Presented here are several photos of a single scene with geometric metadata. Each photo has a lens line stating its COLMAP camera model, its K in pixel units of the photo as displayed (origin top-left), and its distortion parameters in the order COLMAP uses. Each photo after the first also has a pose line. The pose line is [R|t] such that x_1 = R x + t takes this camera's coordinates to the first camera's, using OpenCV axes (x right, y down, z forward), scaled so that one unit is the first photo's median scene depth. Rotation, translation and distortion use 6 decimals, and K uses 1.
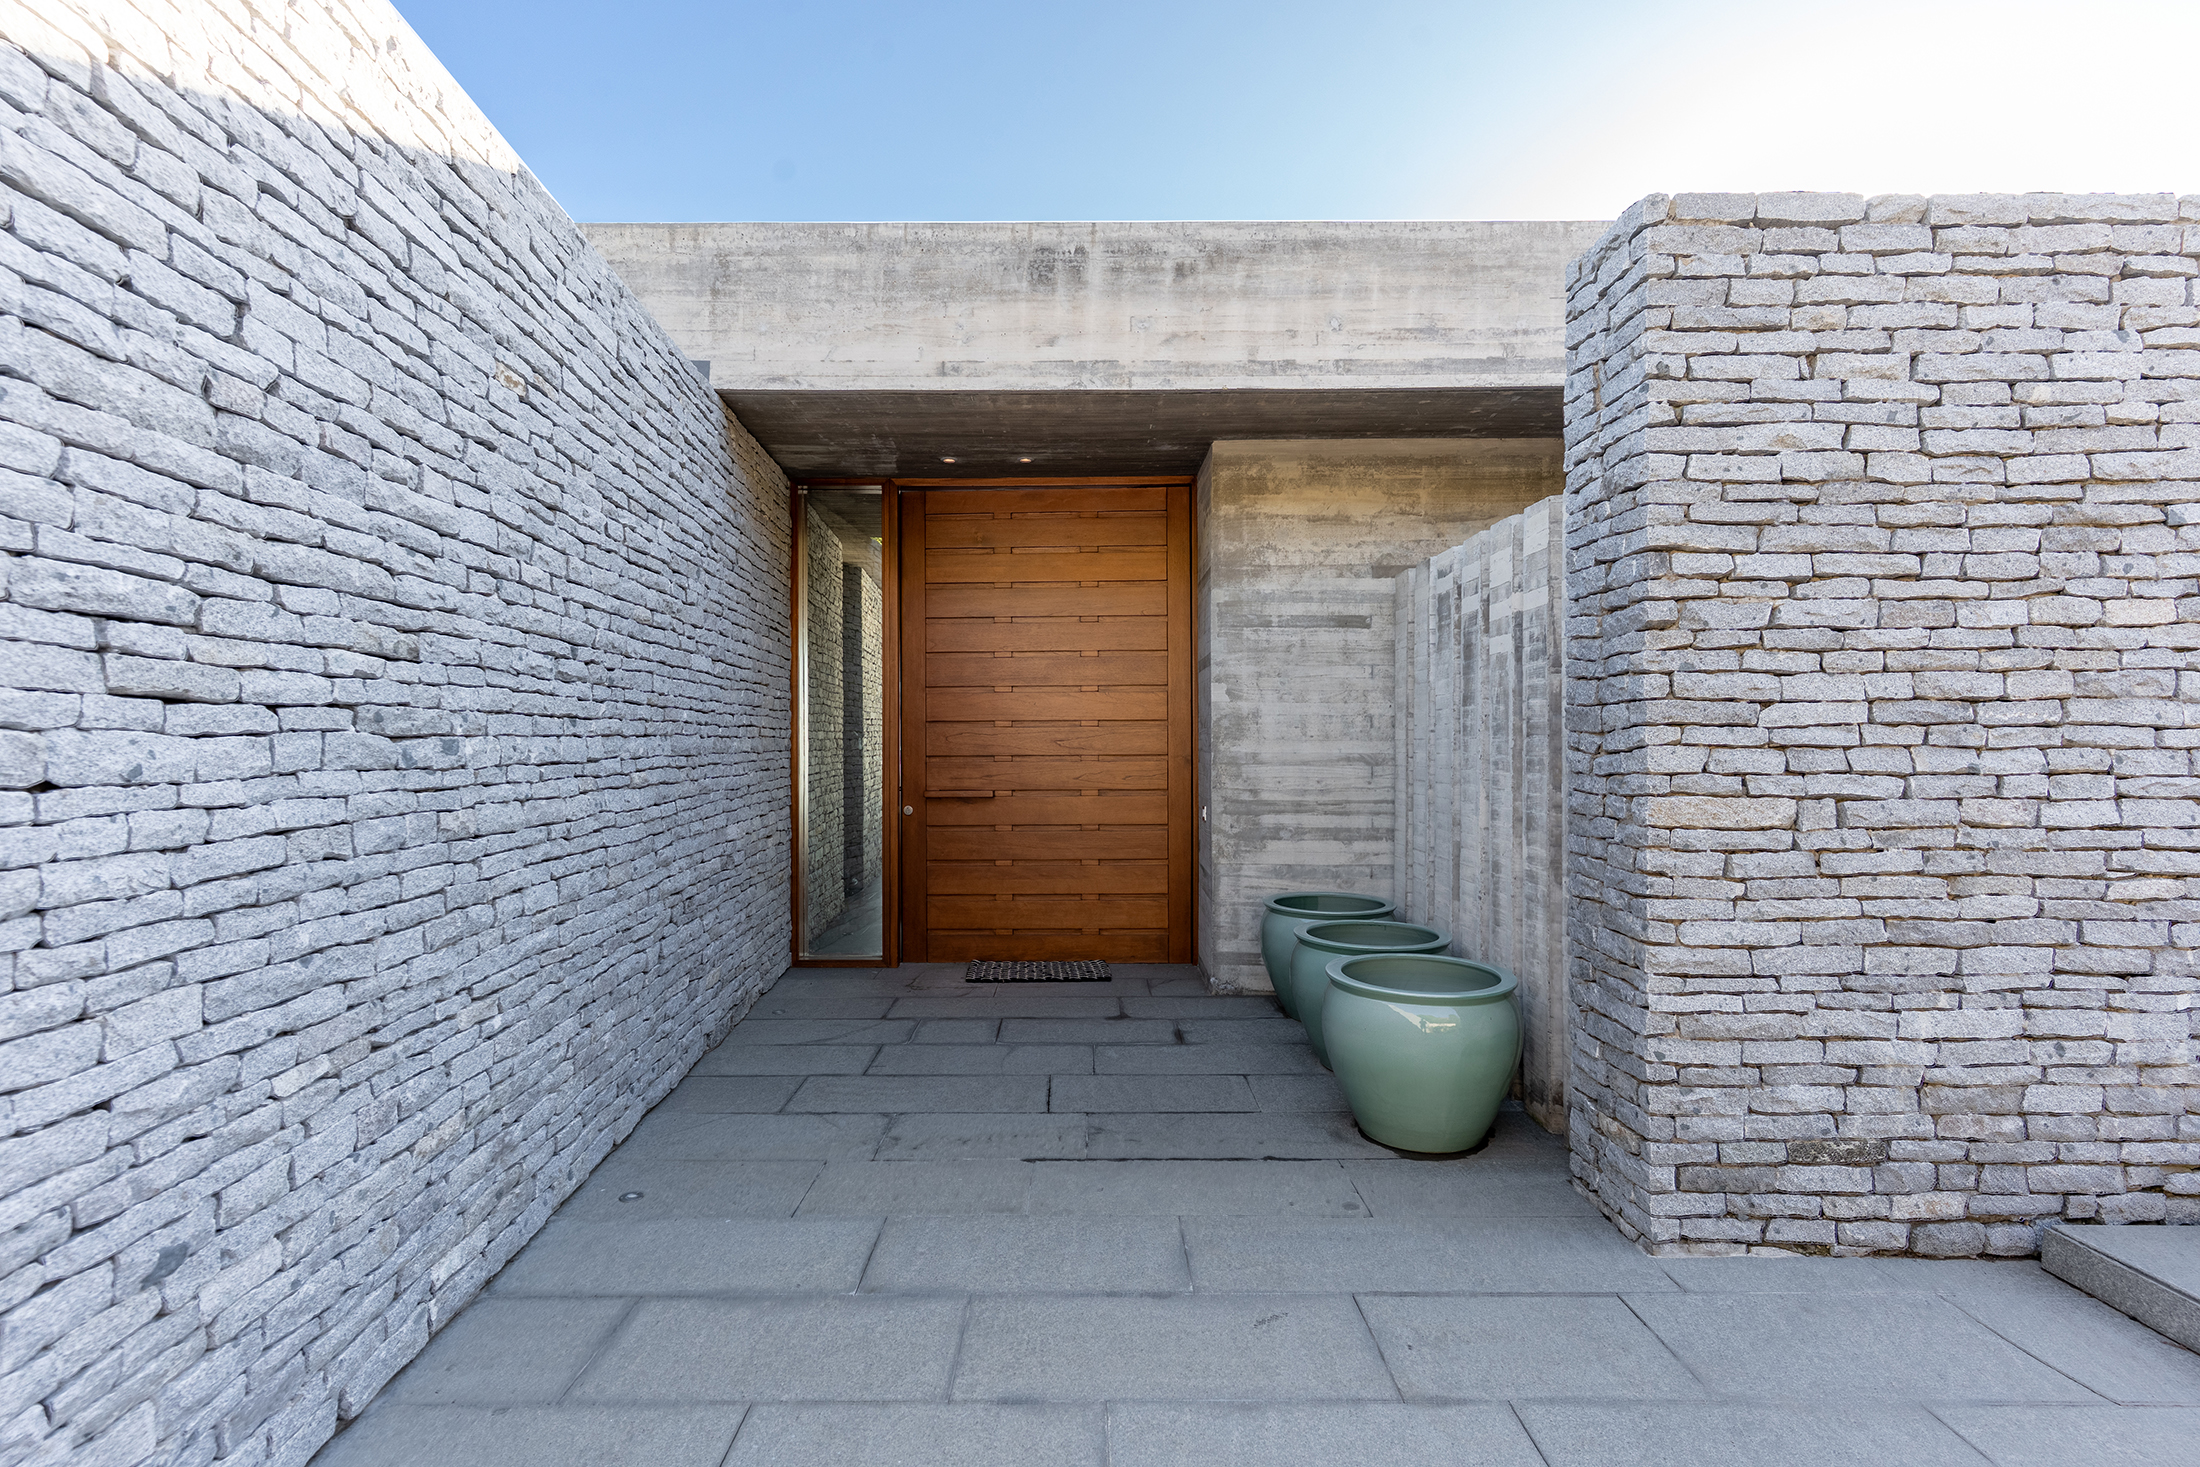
lens RADIAL K [[1056.1, 0, 1100.0], [0, 1056.1, 733.5], [0, 0, 1]] dist [-0.000700, -0.000034]
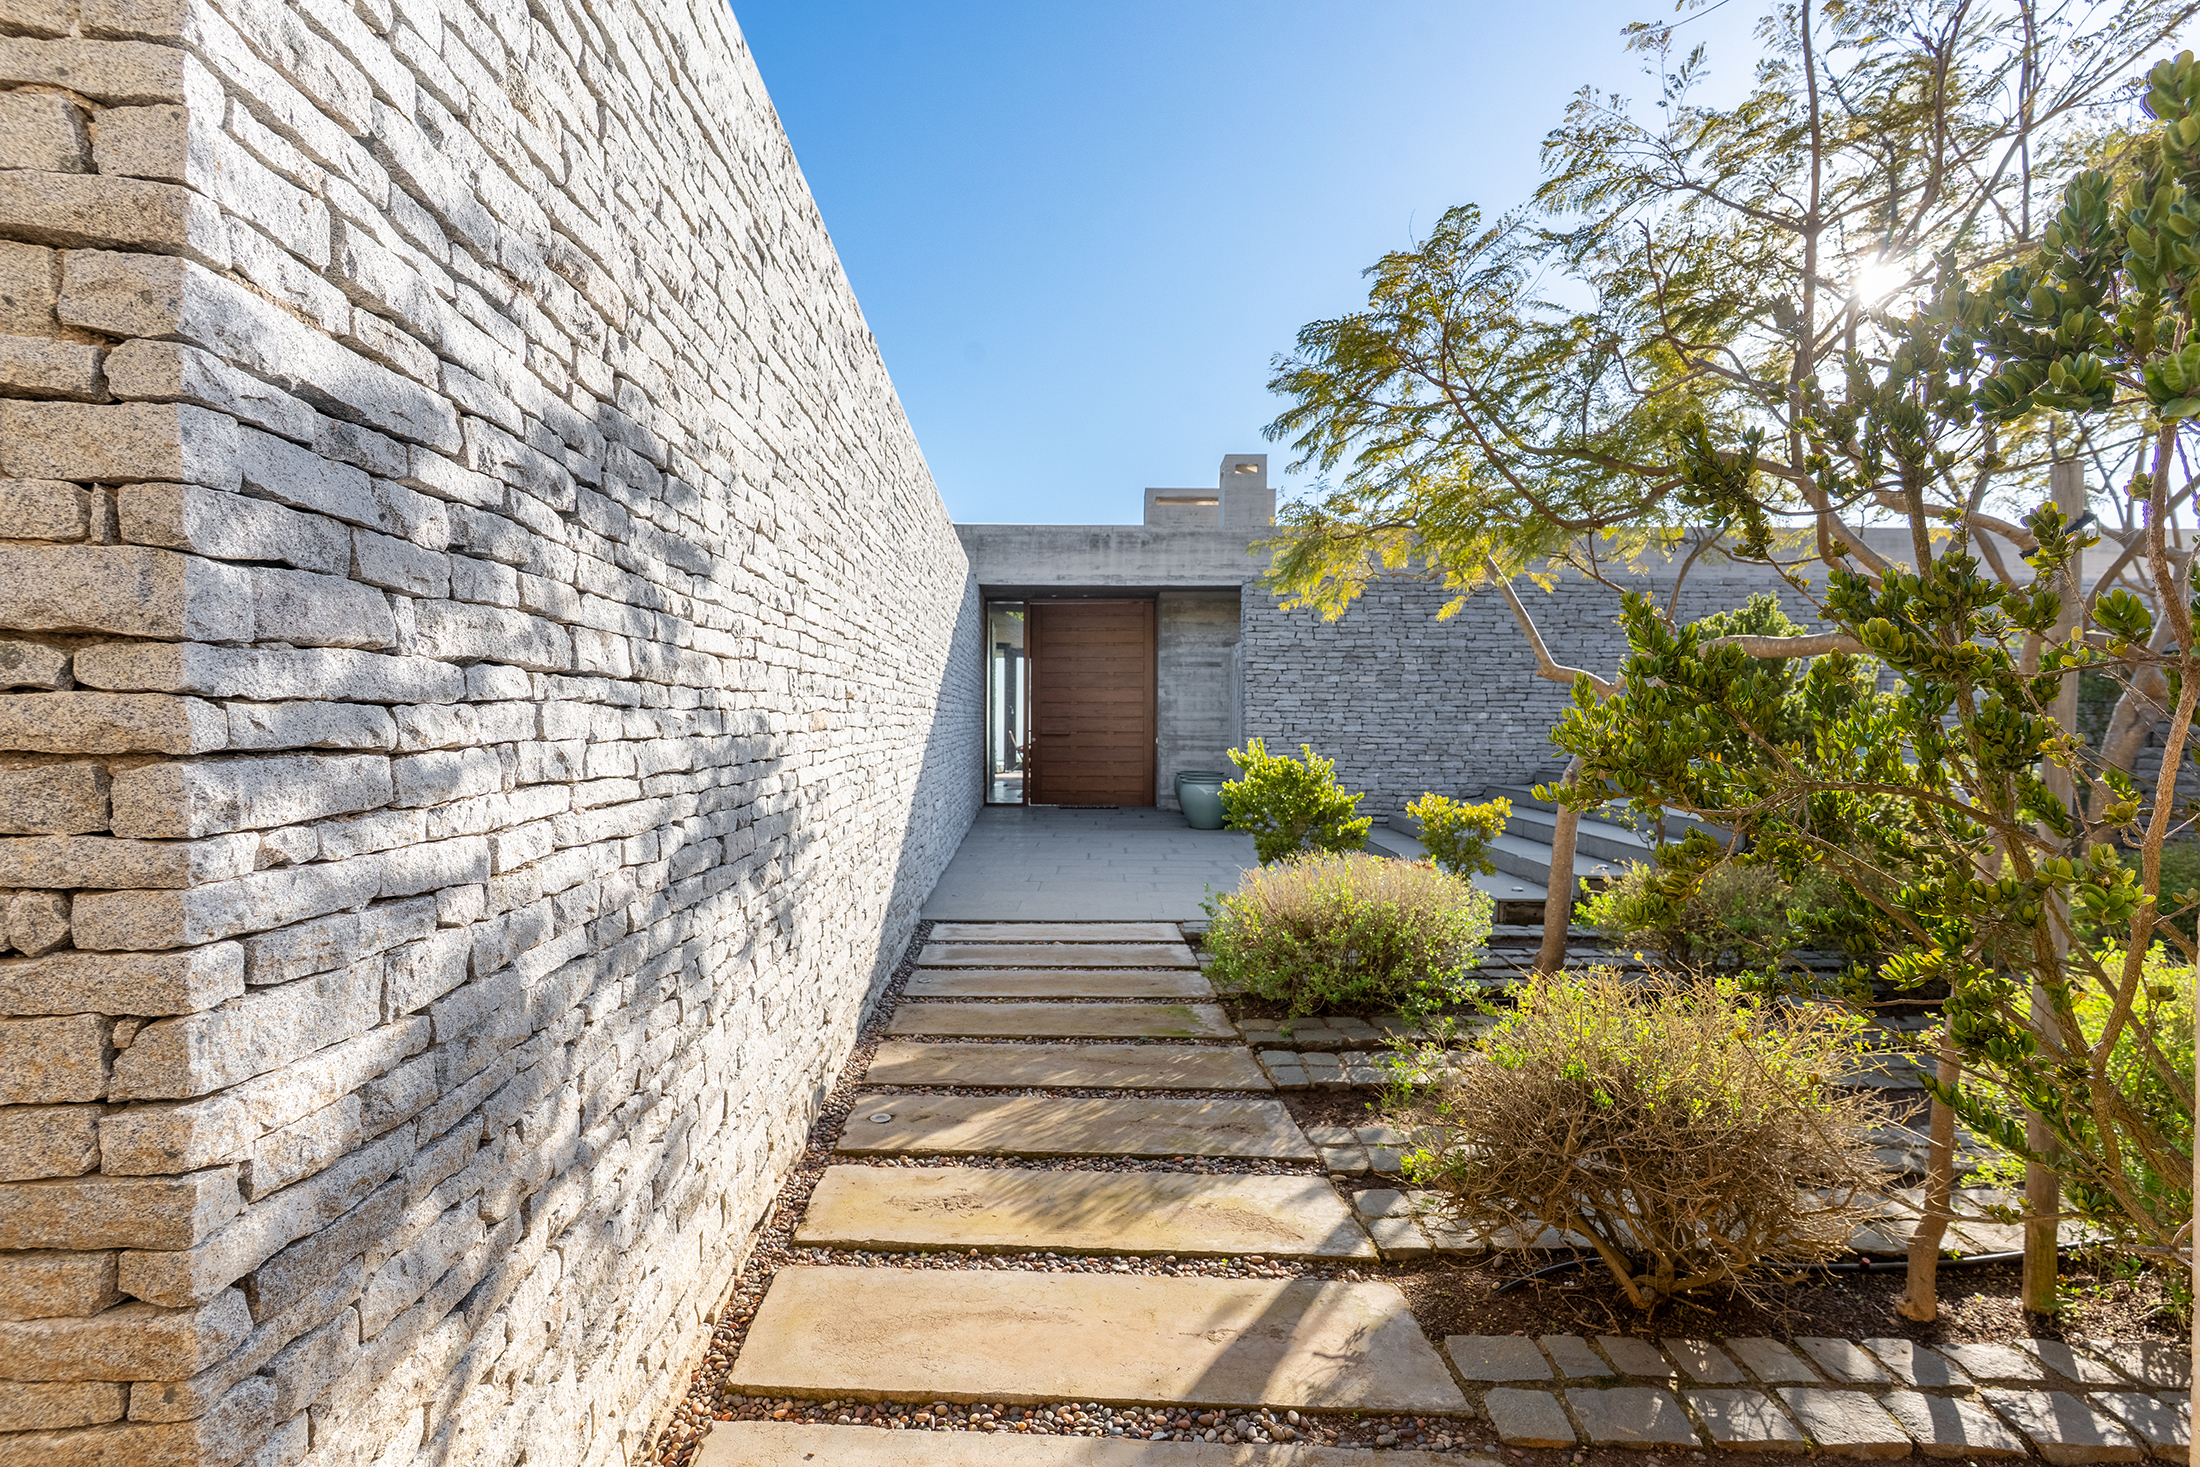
lens RADIAL K [[1056.1, 0, 1100.0], [0, 1056.1, 733.5], [0, 0, 1]] dist [-0.000700, -0.000034]
pose [[0.999692, 0.009834, -0.022768, 0.029270], [-0.009398, 0.999772, 0.019182, 0.016029], [0.022951, -0.018962, 0.999557, -1.820678]]
